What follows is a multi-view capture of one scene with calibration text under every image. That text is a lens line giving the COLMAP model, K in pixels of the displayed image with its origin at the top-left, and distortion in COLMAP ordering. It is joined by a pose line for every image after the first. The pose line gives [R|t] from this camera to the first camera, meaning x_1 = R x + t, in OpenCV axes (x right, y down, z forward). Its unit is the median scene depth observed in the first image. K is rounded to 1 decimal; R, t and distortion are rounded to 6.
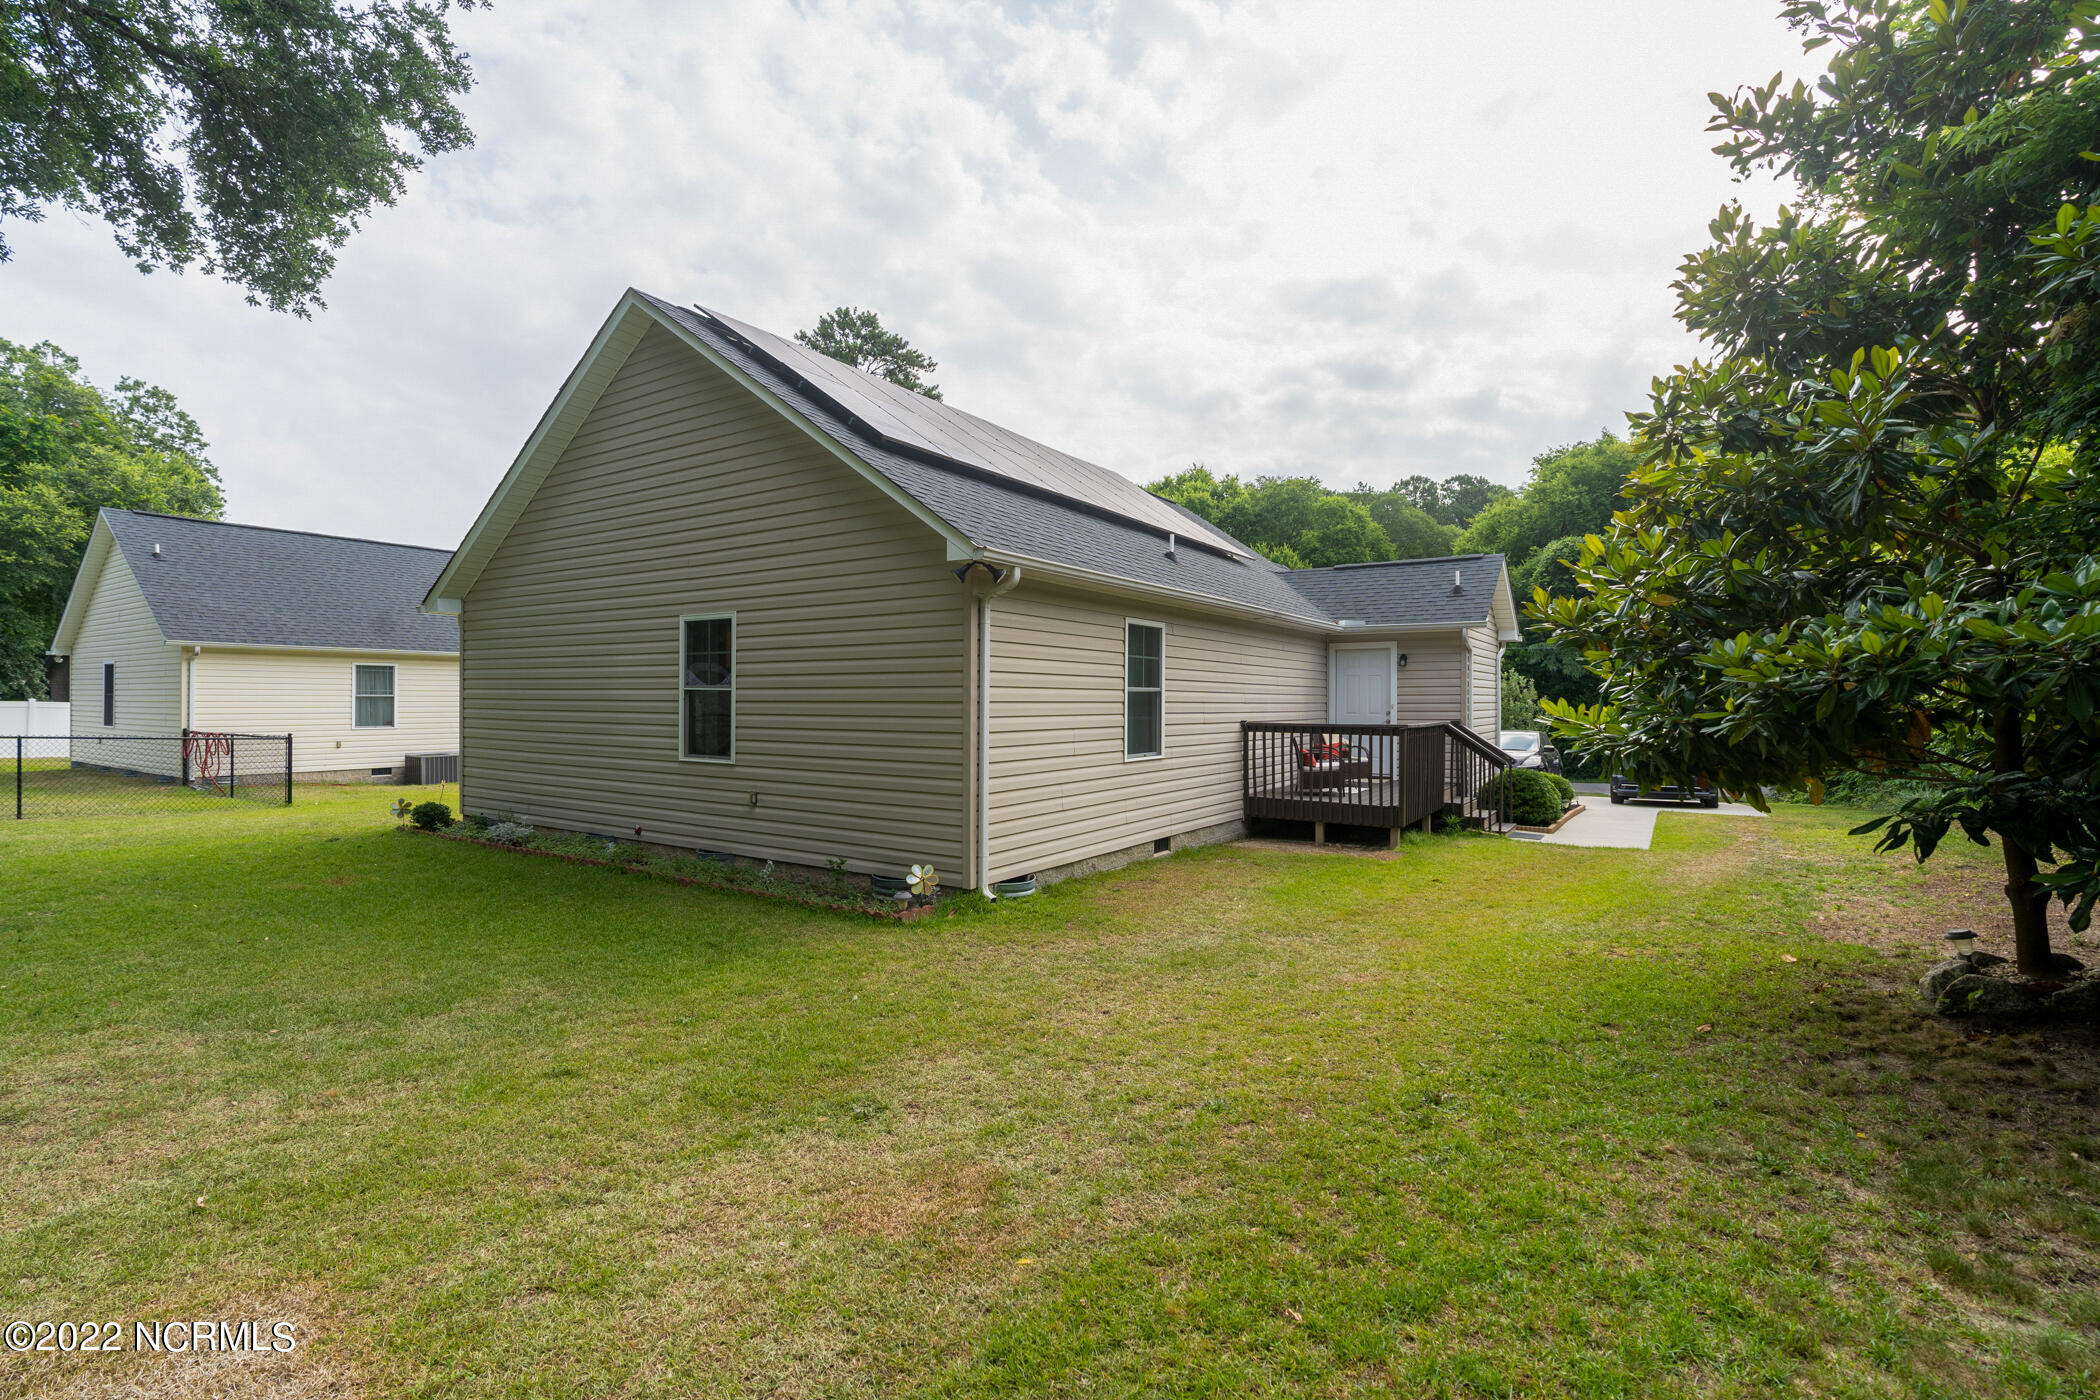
lens RADIAL K [[962.5, 0, 1067.9], [0, 962.5, 697.4], [0, 0, 1]] dist [-0.012618, 0.000226]
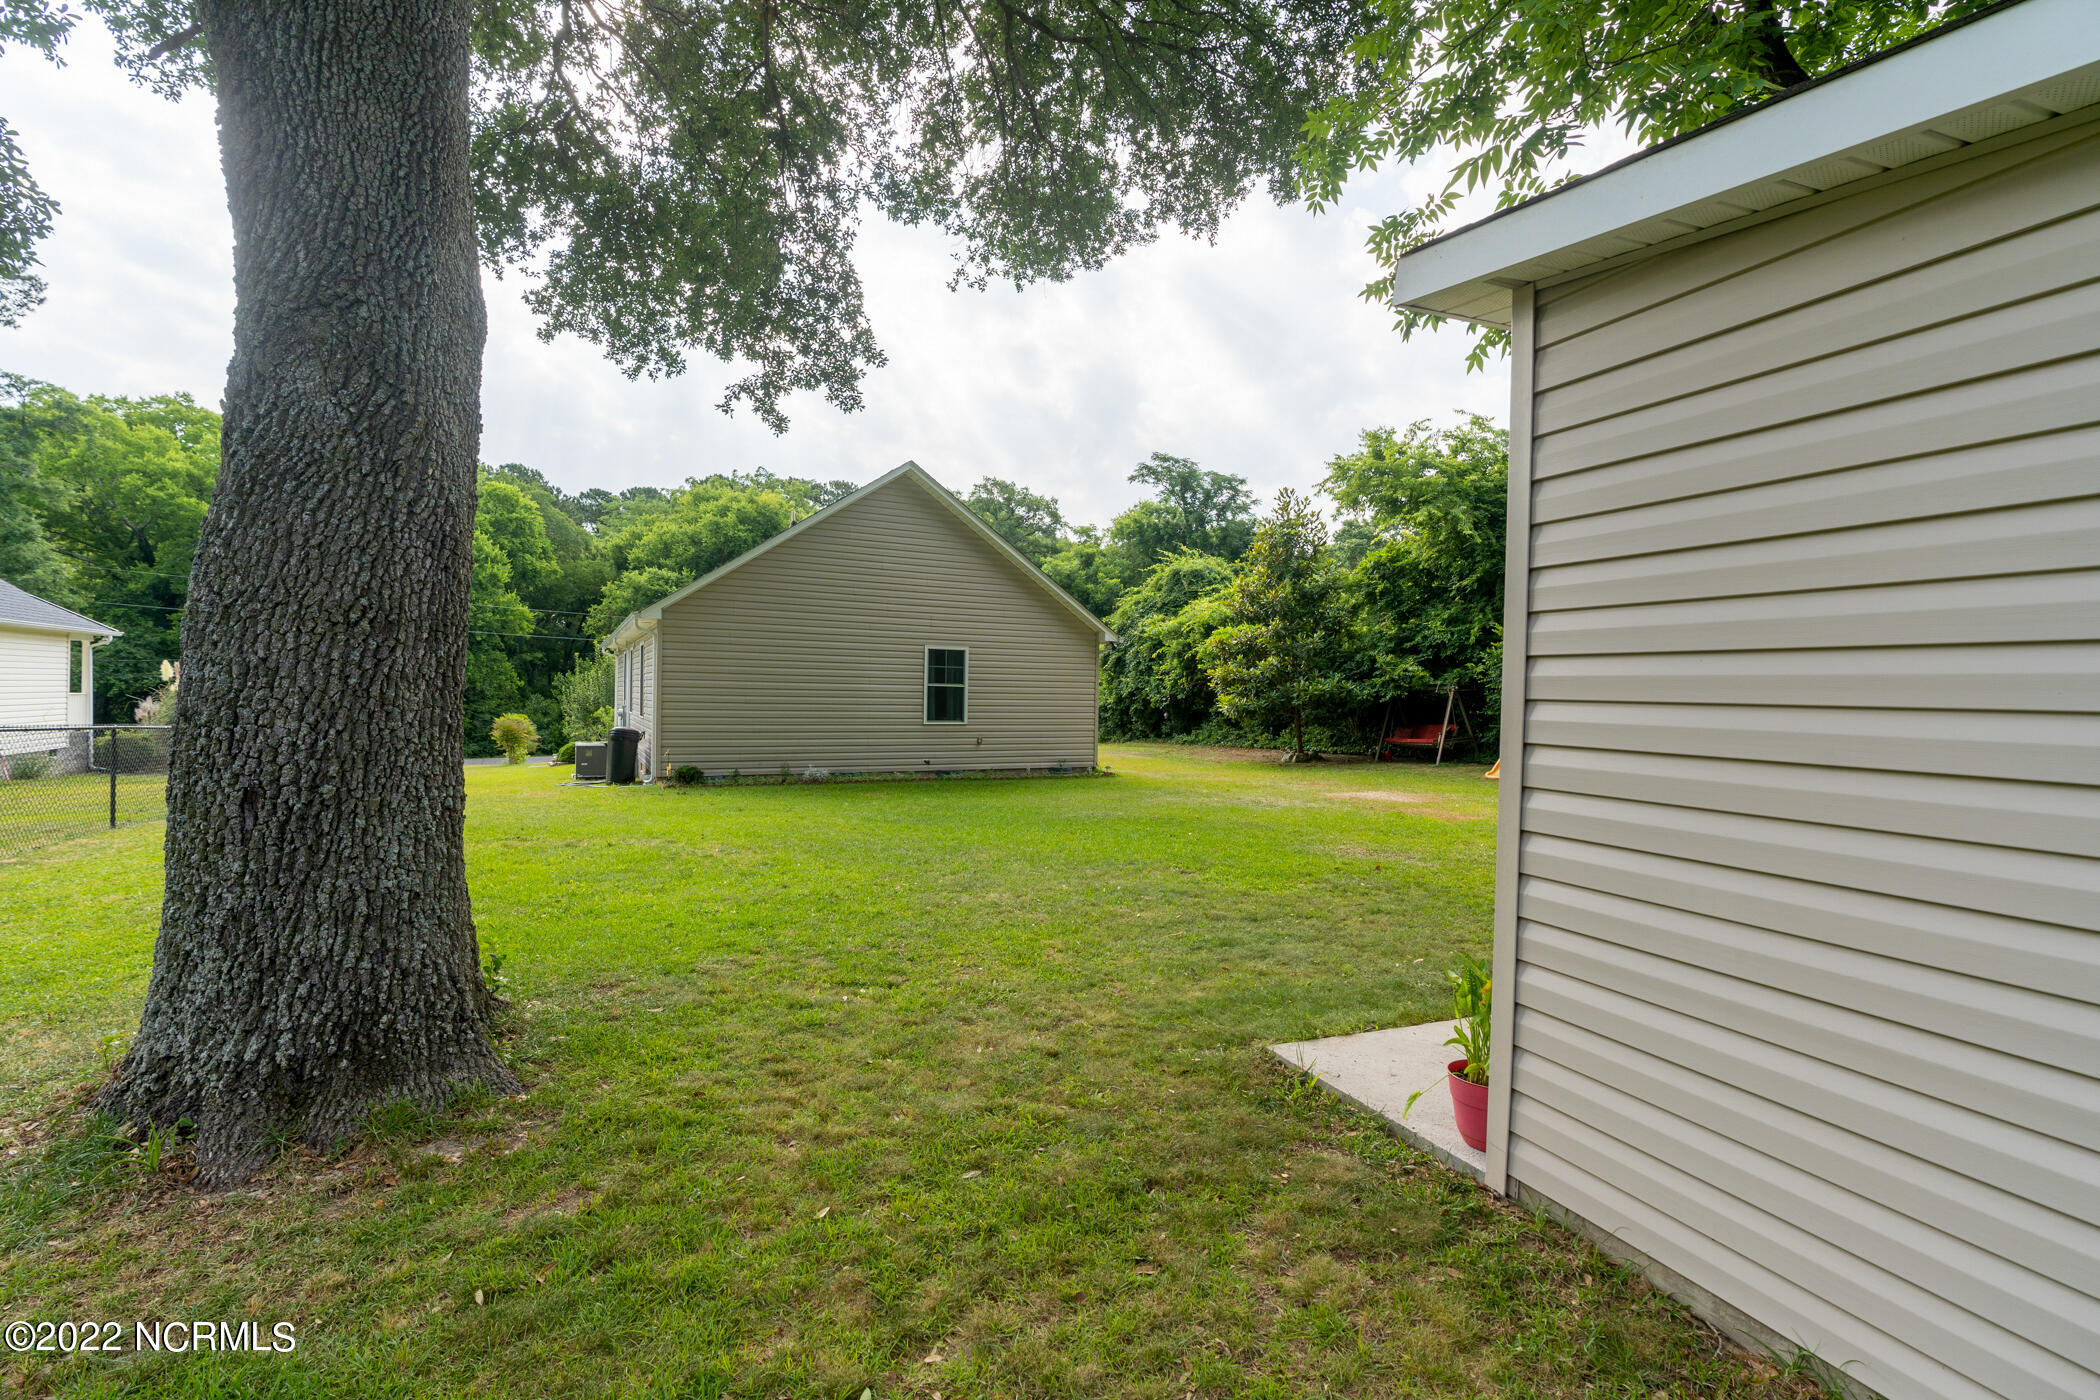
lens RADIAL K [[962.5, 0, 1067.9], [0, 962.5, 697.4], [0, 0, 1]] dist [-0.012618, 0.000226]
pose [[0.486795, 0.003737, 0.873508, -1.445055], [-0.019510, 0.999788, 0.006595, -0.002237], [-0.873298, -0.020252, 0.486765, -0.104894]]
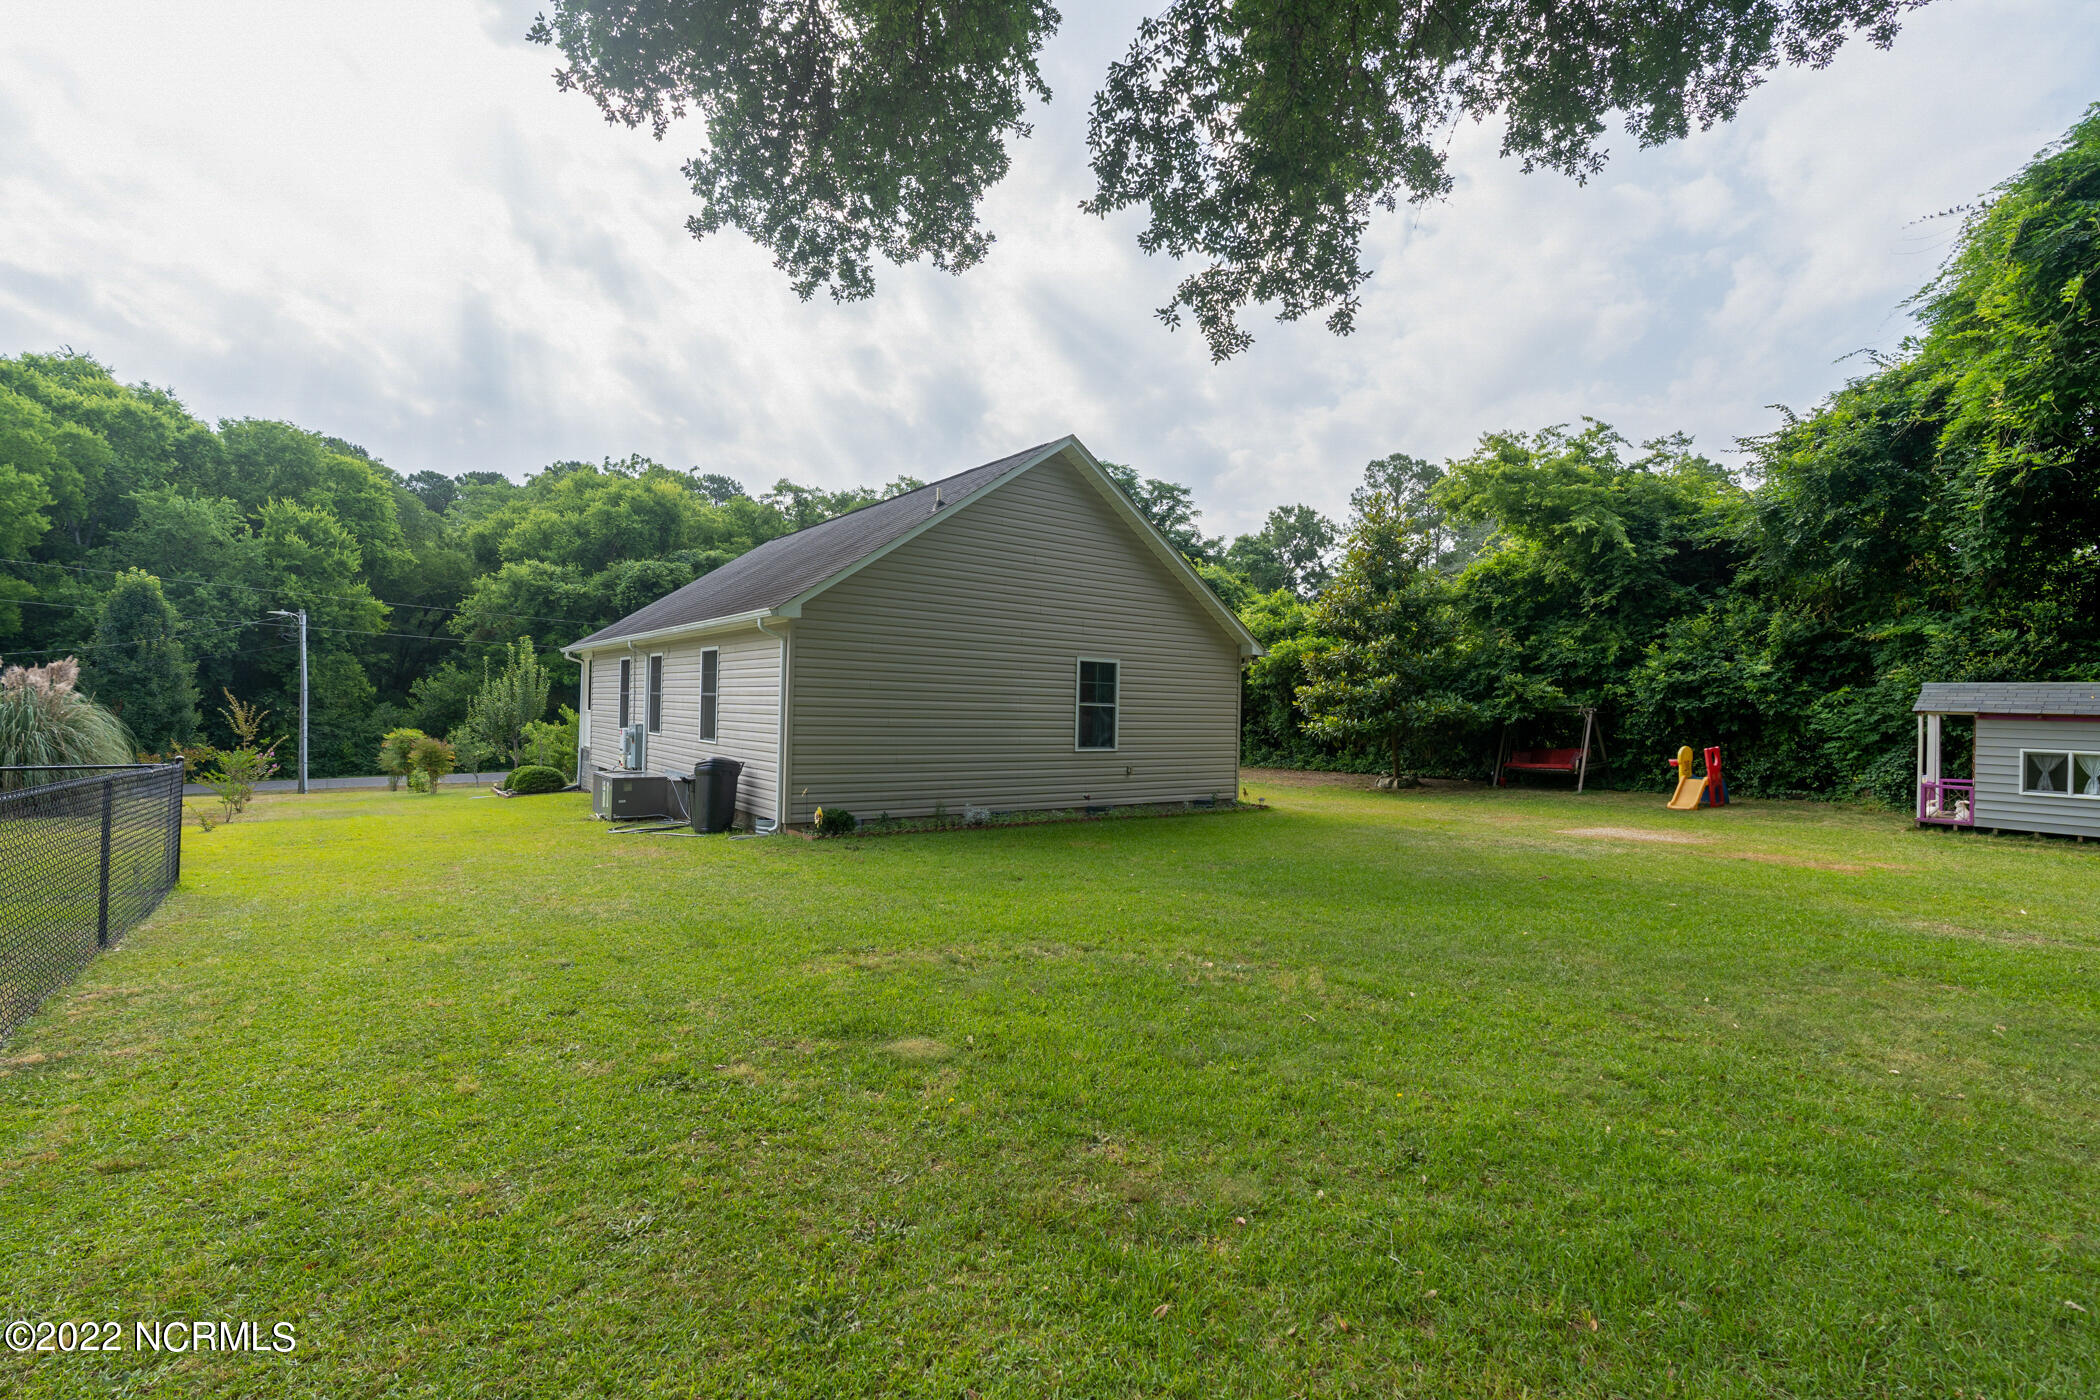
lens RADIAL K [[962.5, 0, 1067.9], [0, 962.5, 697.4], [0, 0, 1]] dist [-0.012618, 0.000226]
pose [[0.335151, 0.016946, 0.942012, -1.426005], [-0.026764, 0.999606, -0.008460, -0.005416], [-0.941784, -0.022377, 0.335473, 0.383348]]
